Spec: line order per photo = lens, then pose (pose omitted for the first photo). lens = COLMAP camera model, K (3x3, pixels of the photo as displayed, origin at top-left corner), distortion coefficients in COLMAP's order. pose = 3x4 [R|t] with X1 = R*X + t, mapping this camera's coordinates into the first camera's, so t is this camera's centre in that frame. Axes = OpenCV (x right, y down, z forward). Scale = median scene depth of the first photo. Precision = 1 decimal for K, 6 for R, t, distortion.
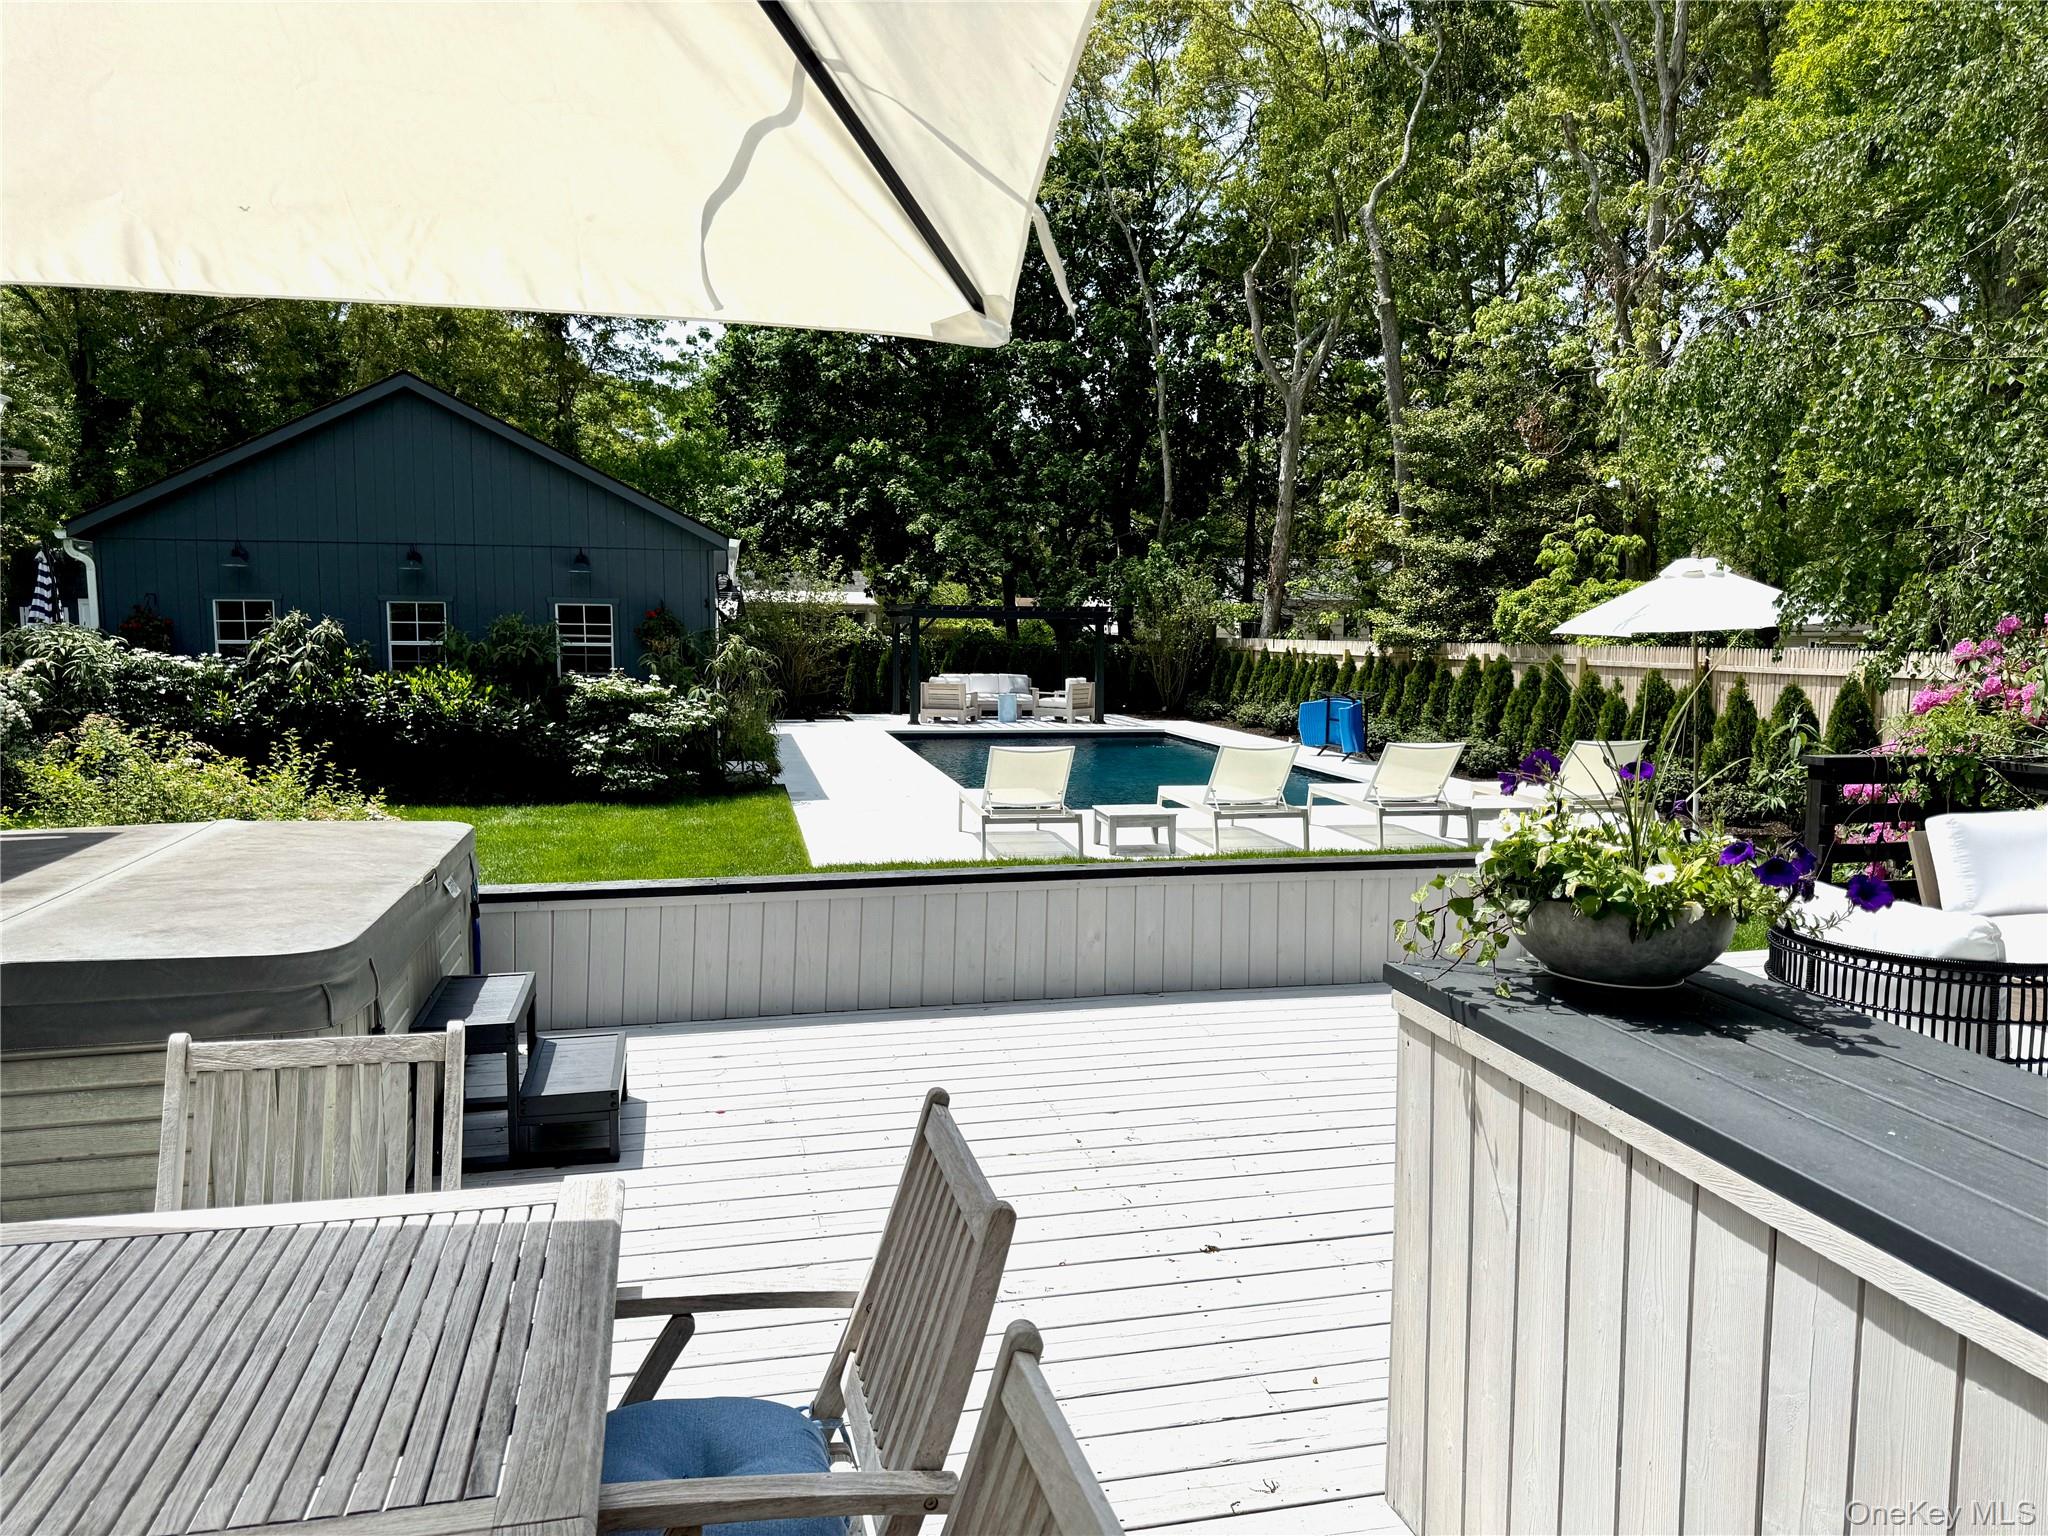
lens RADIAL K [[1384.7, 0, 971.9], [0, 1384.7, 760.5], [0, 0, 1]] dist [0.049622, -0.084590]
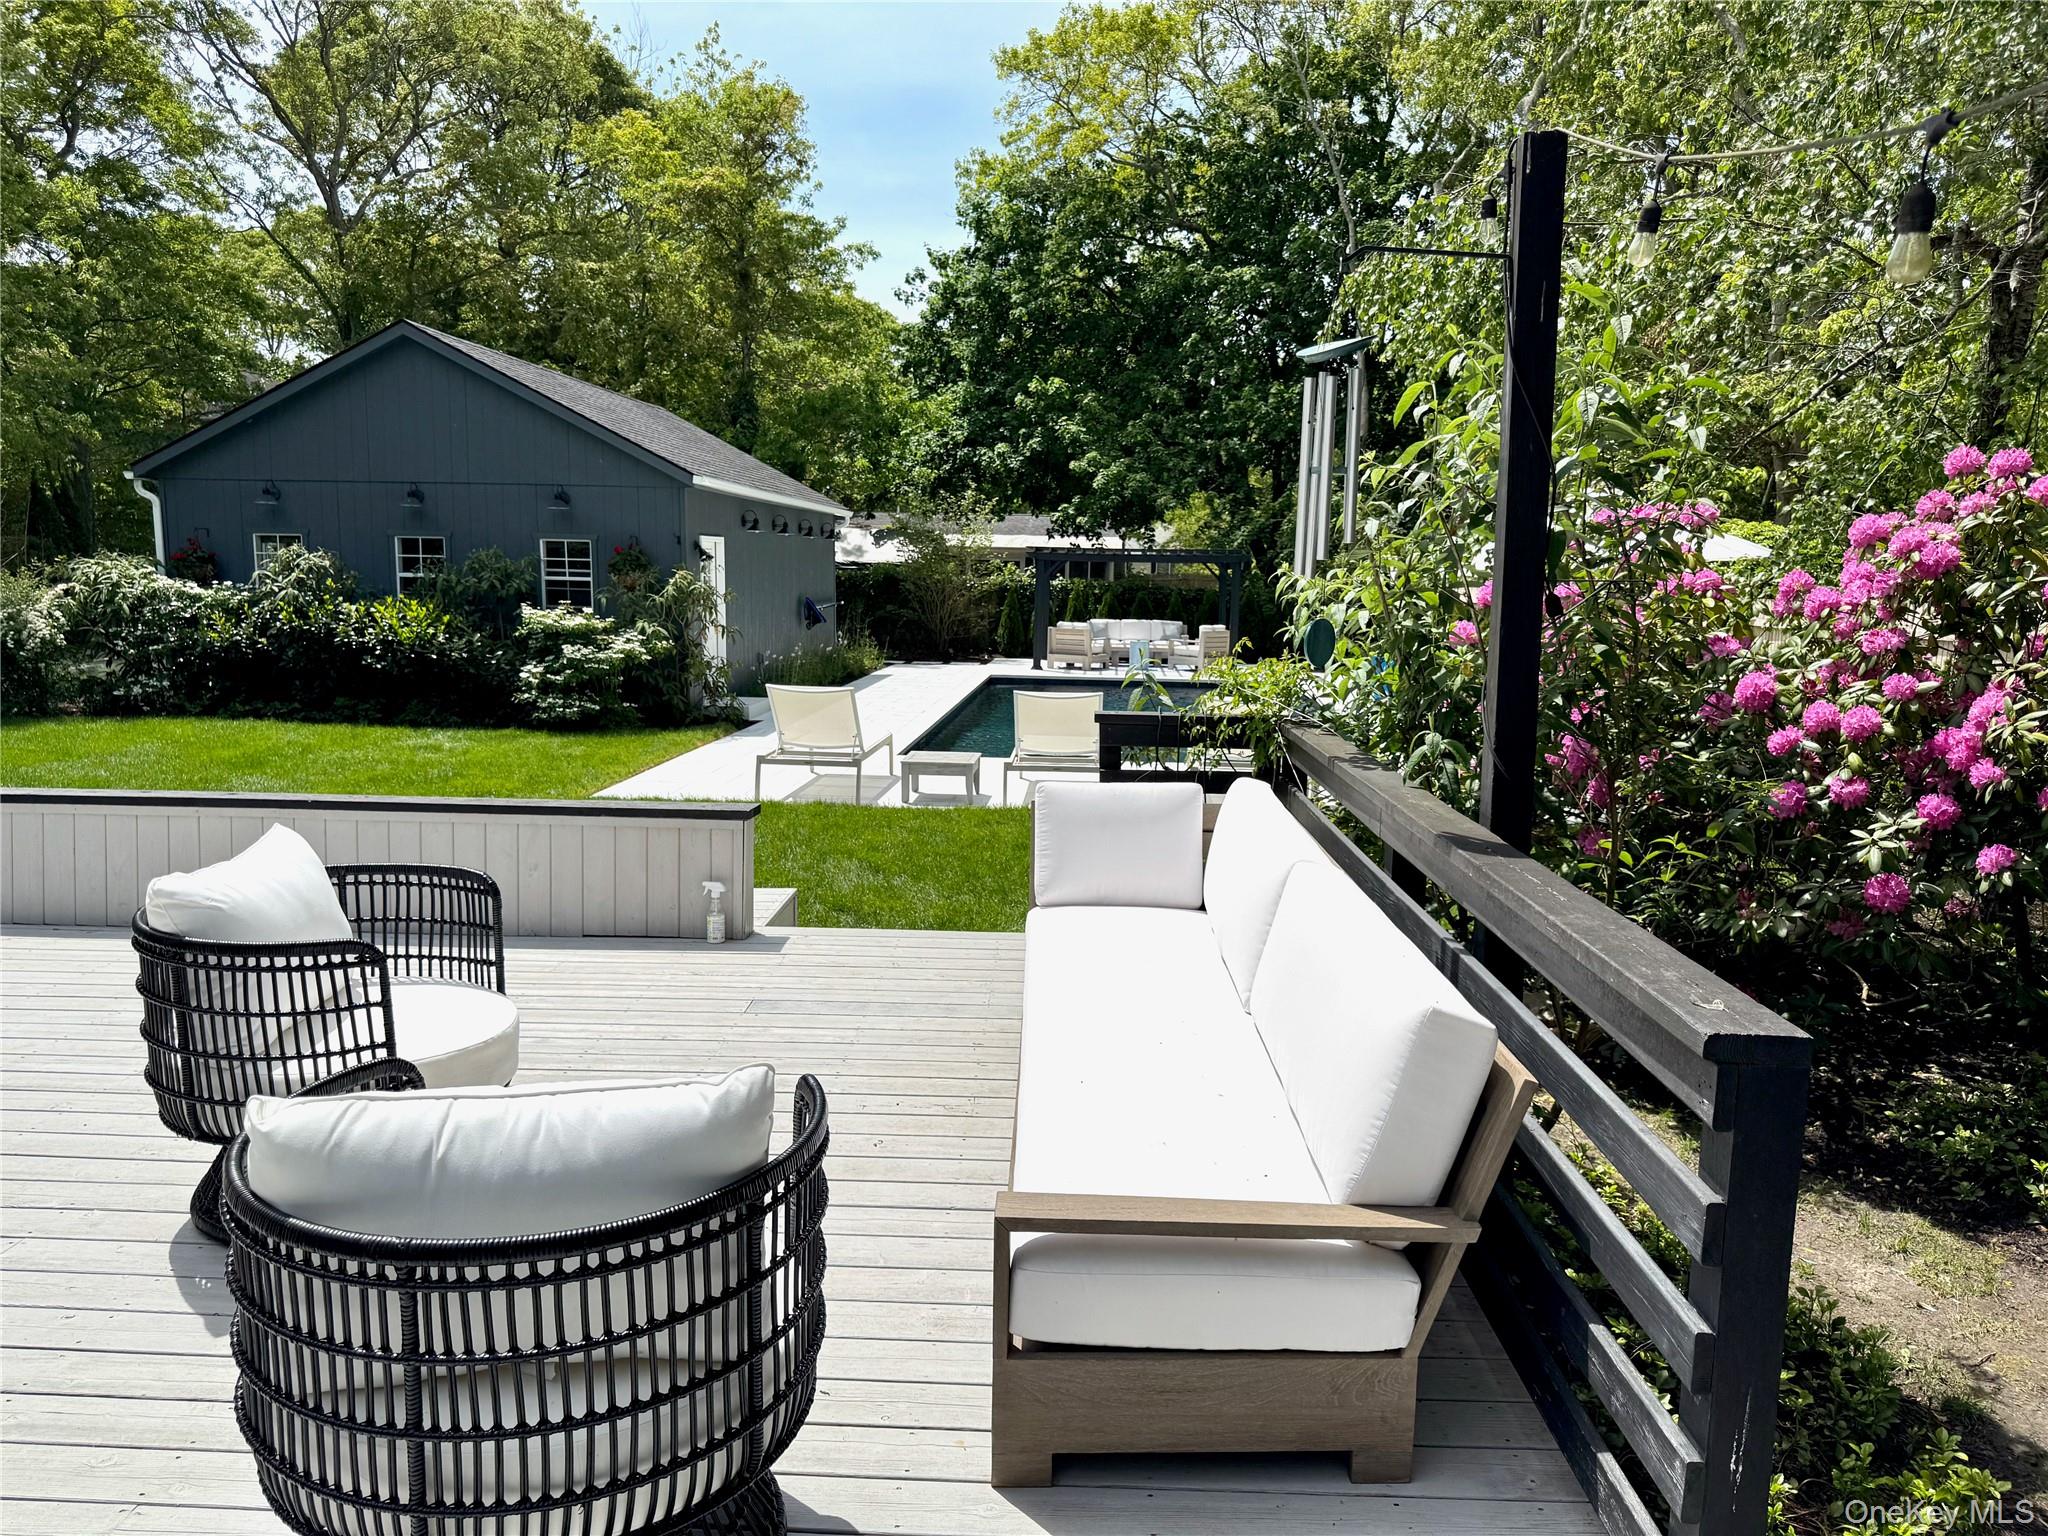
lens RADIAL K [[1384.7, 0, 971.9], [0, 1384.7, 760.5], [0, 0, 1]] dist [0.049622, -0.084590]
pose [[0.964537, 0.046851, -0.259755, 0.316384], [-0.036957, 0.998398, 0.042847, -0.003293], [0.261346, -0.031727, 0.964724, 0.070015]]
